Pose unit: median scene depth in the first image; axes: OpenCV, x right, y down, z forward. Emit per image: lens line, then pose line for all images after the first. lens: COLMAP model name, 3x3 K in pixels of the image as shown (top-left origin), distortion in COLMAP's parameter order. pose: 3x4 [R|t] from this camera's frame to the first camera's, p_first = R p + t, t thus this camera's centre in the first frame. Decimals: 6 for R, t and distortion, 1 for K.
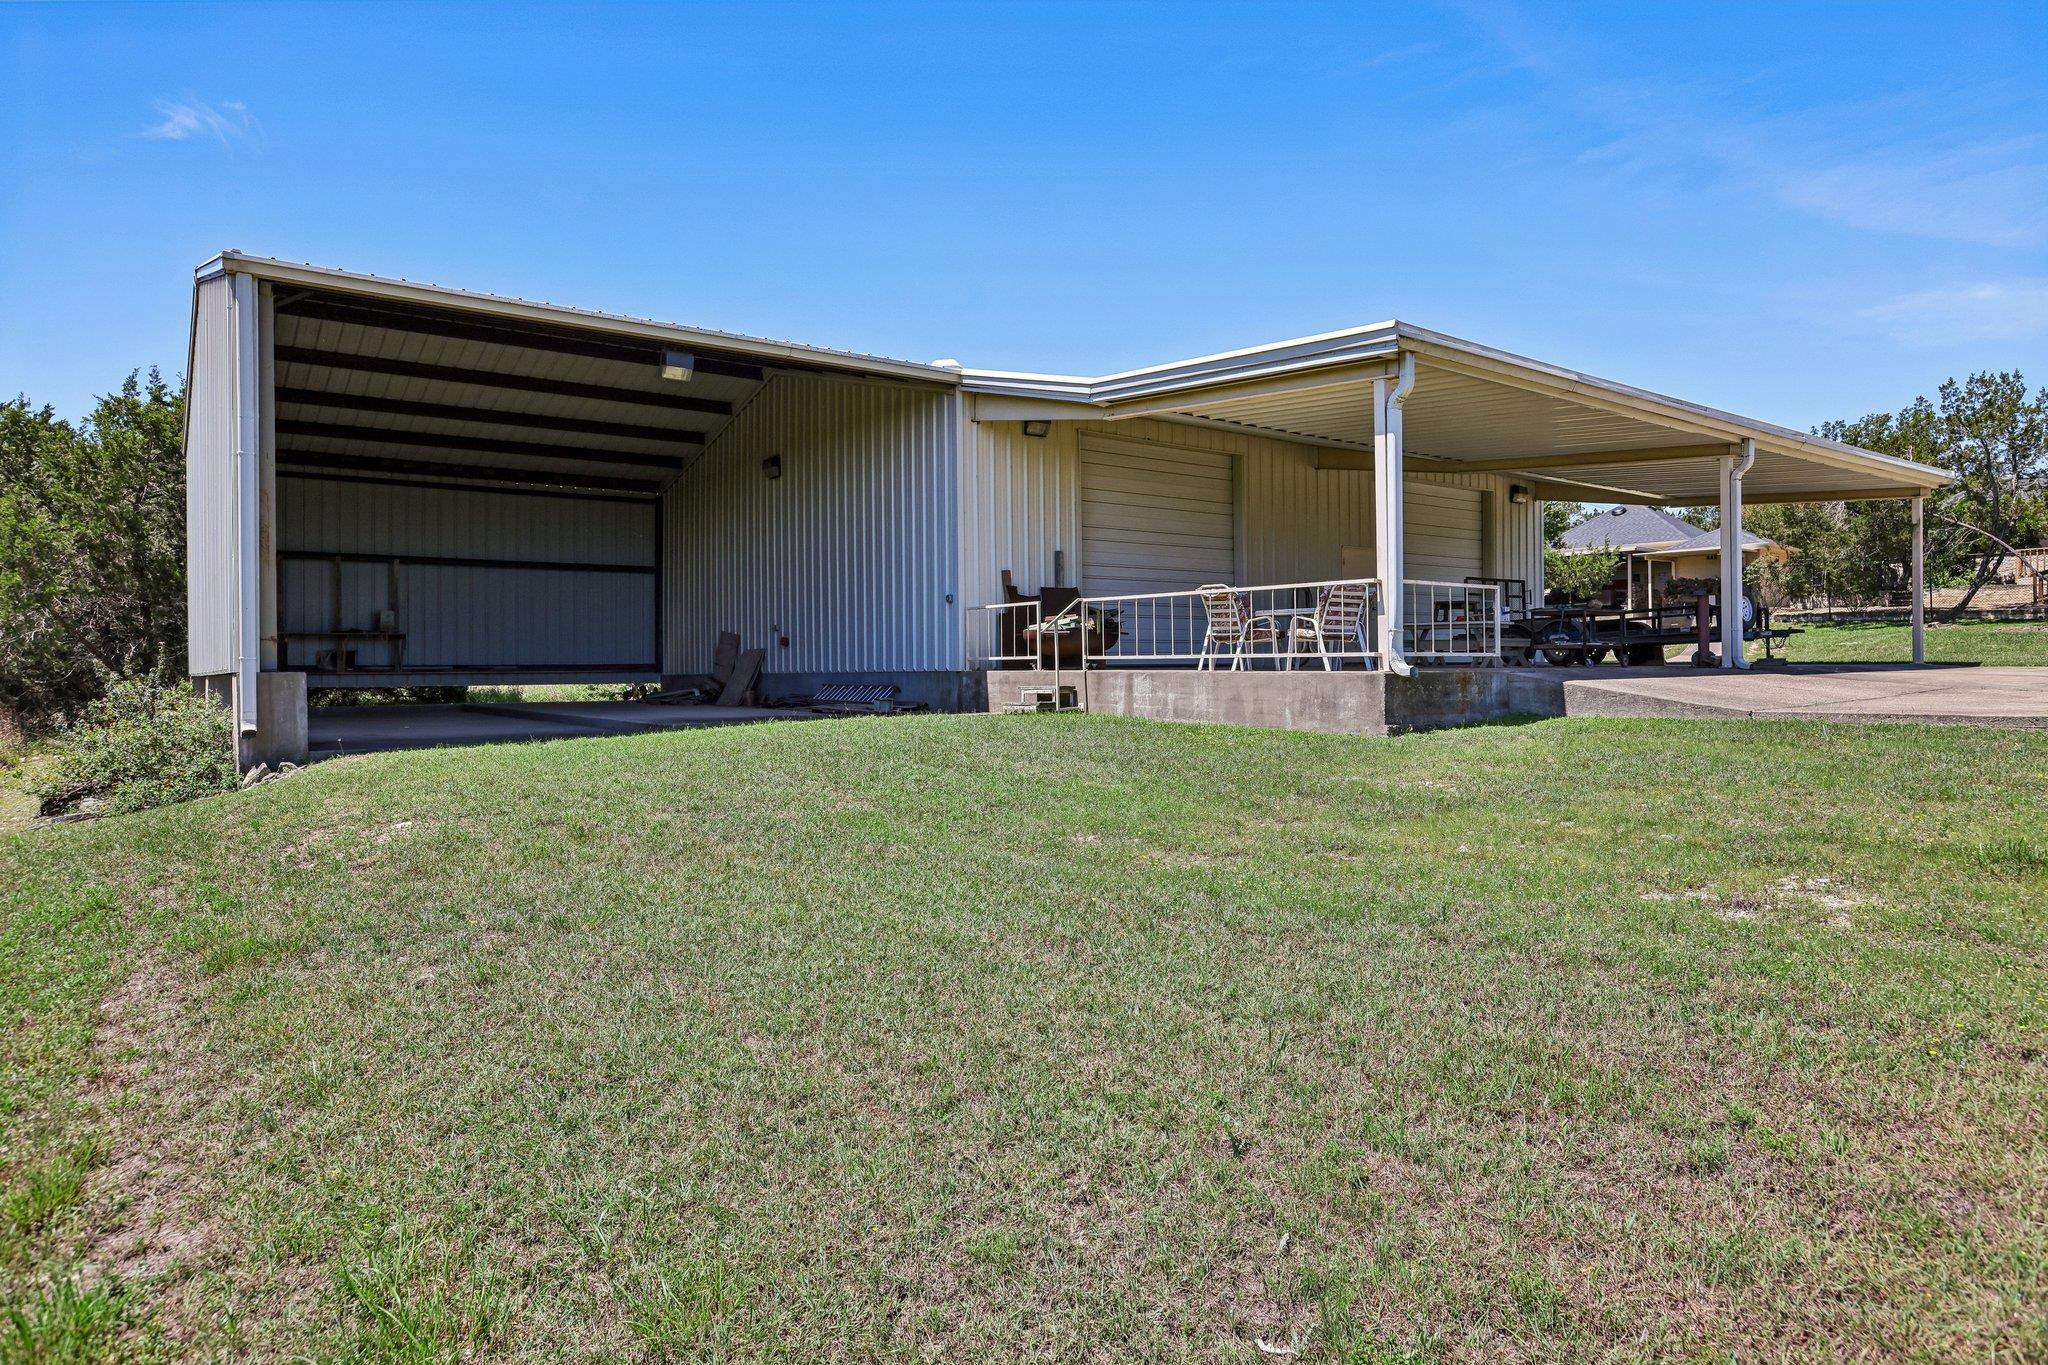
lens RADIAL K [[1263.8, 0, 1026.1], [0, 1263.8, 676.6], [0, 0, 1]] dist [0.035442, 0.001842]
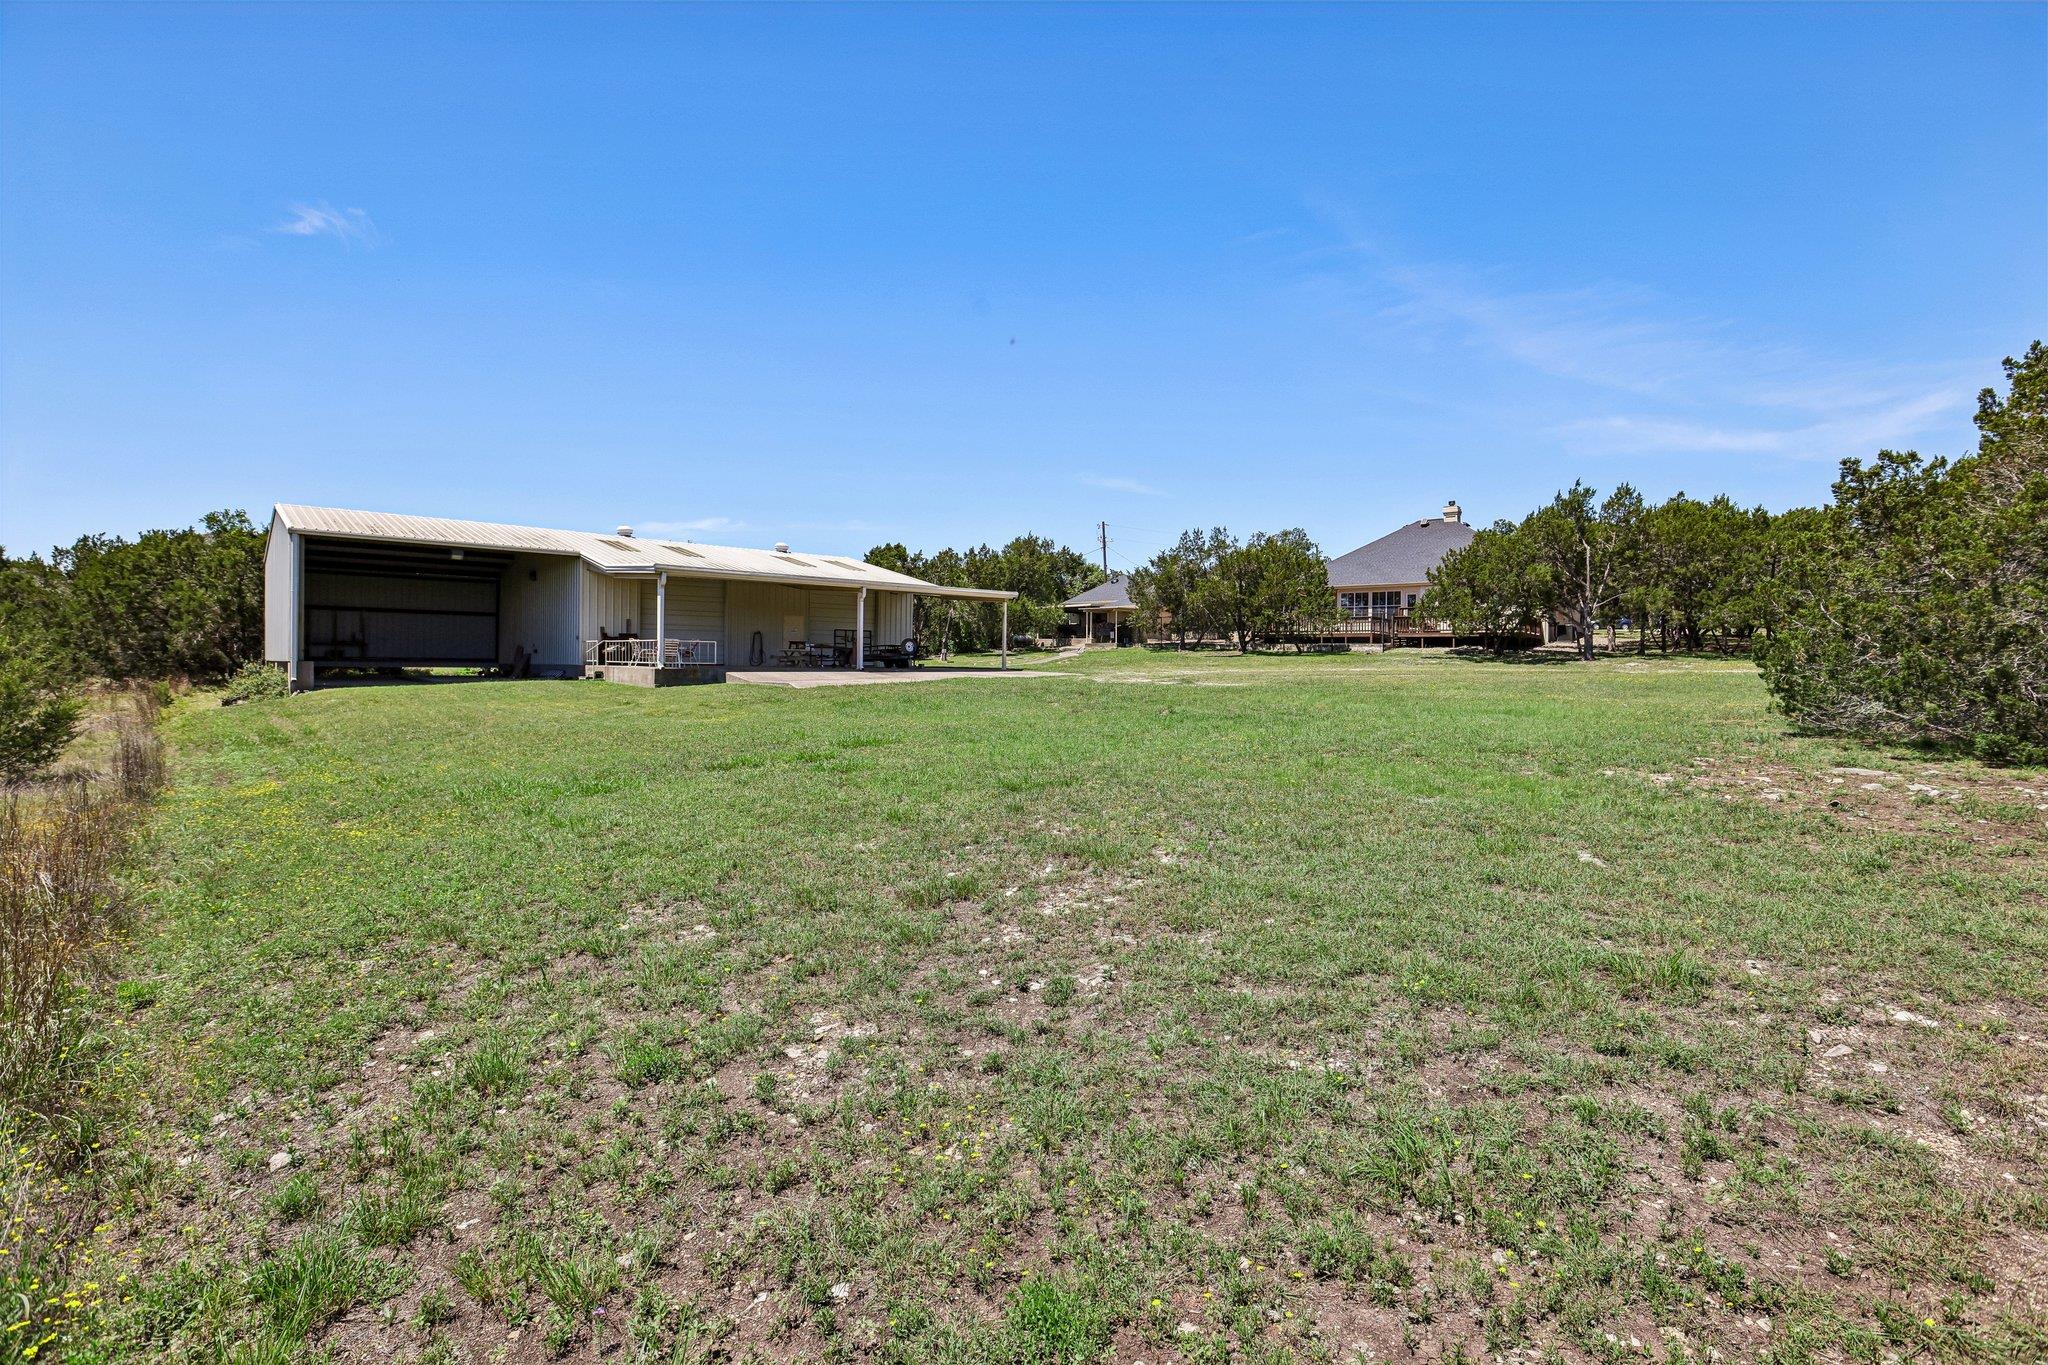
lens RADIAL K [[939.2, 0, 1021.5], [0, 939.2, 677.8], [0, 0, 1]] dist [-0.002318, -0.000346]
pose [[0.993074, 0.017656, 0.116157, 0.468575], [-0.018718, 0.999792, 0.008055, -0.007707], [-0.115990, -0.010174, 0.993198, -0.777217]]
